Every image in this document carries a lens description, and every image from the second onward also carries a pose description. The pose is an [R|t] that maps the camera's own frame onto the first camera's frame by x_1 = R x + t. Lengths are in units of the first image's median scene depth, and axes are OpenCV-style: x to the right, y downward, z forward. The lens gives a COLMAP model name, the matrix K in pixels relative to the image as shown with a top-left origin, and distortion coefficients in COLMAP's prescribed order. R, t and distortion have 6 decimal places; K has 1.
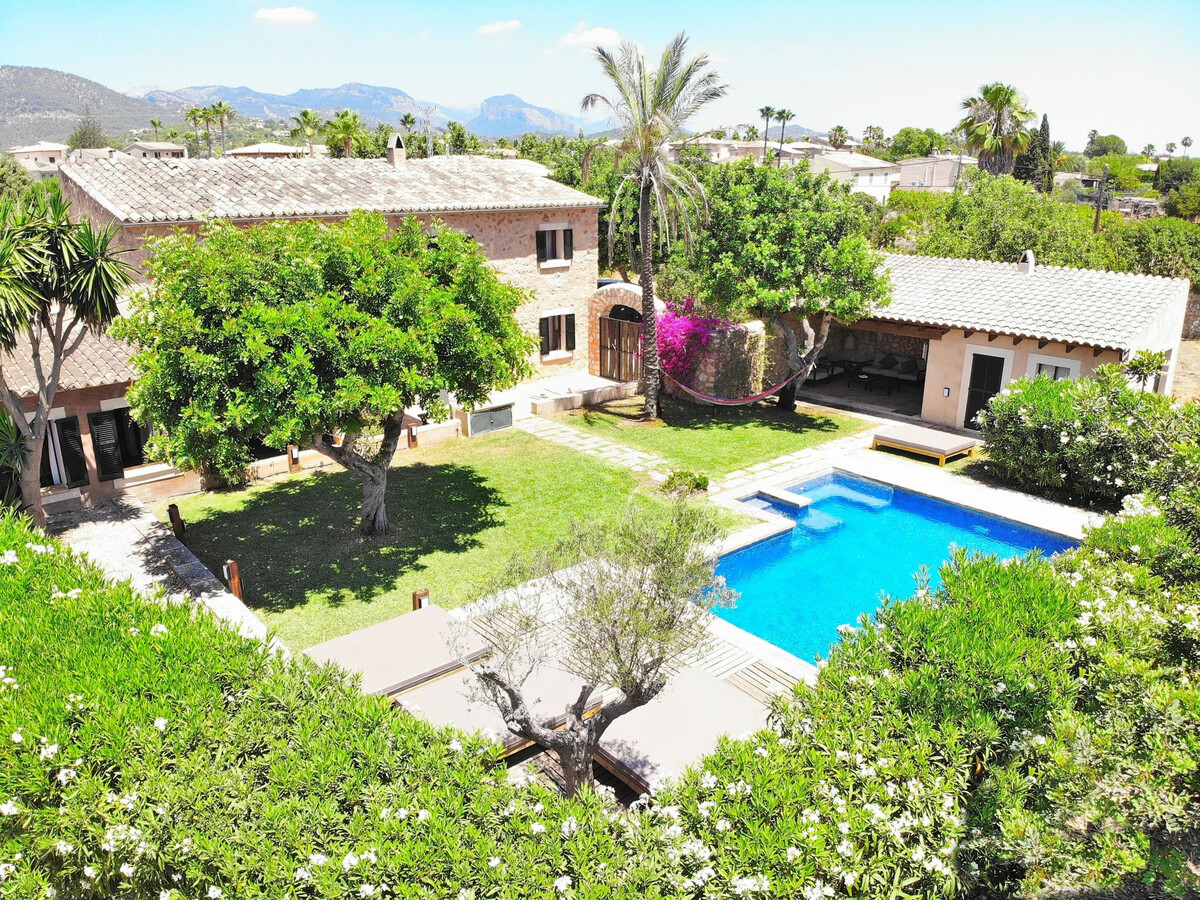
lens RADIAL K [[854.2, 0, 596.1], [0, 854.2, 439.9], [0, 0, 1]] dist [-0.011597, -0.054587]
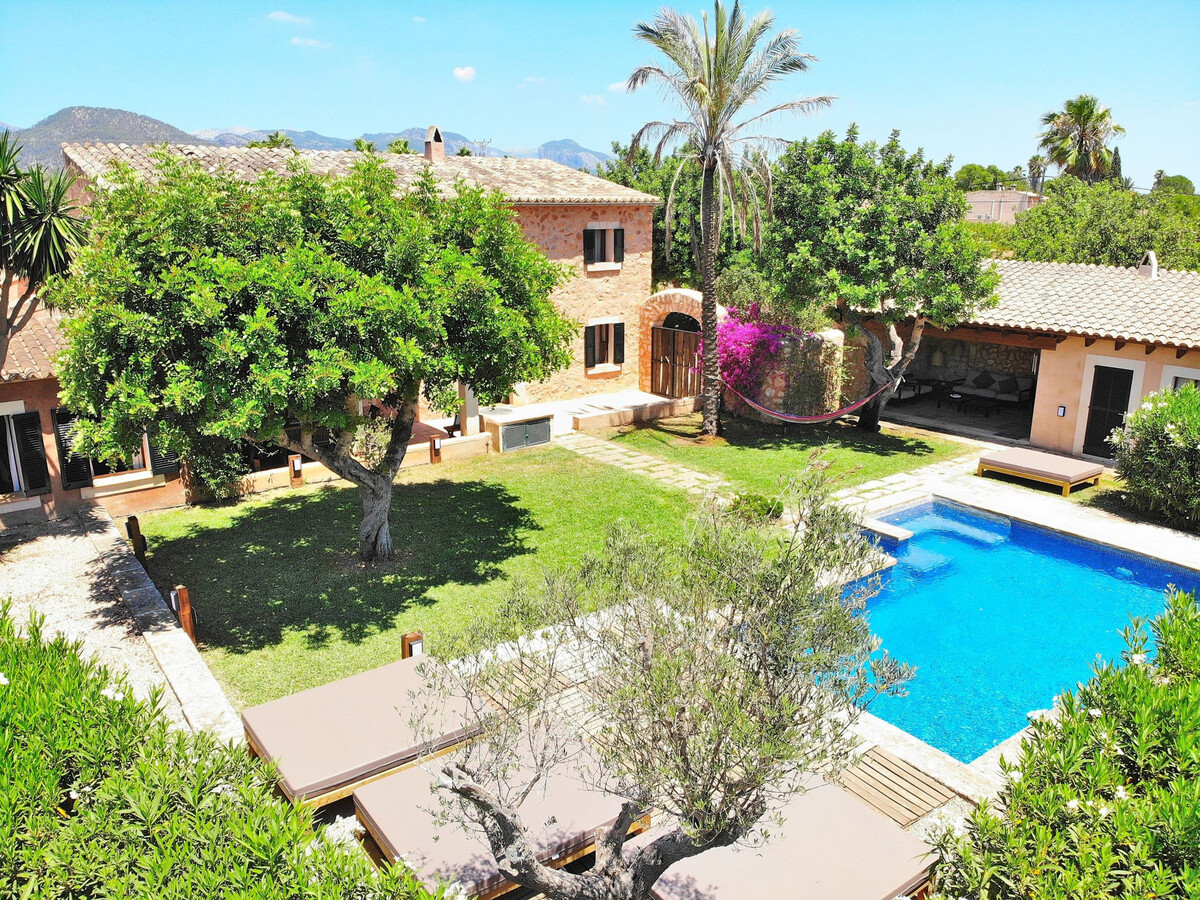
lens RADIAL K [[854.2, 0, 592.2], [0, 854.2, 444.3], [0, 0, 1]] dist [-0.011597, -0.054587]
pose [[0.997912, 0.017922, -0.062054, -0.002034], [-0.020372, 0.999029, -0.039074, 0.024071], [0.061293, 0.040257, 0.997308, 0.165654]]
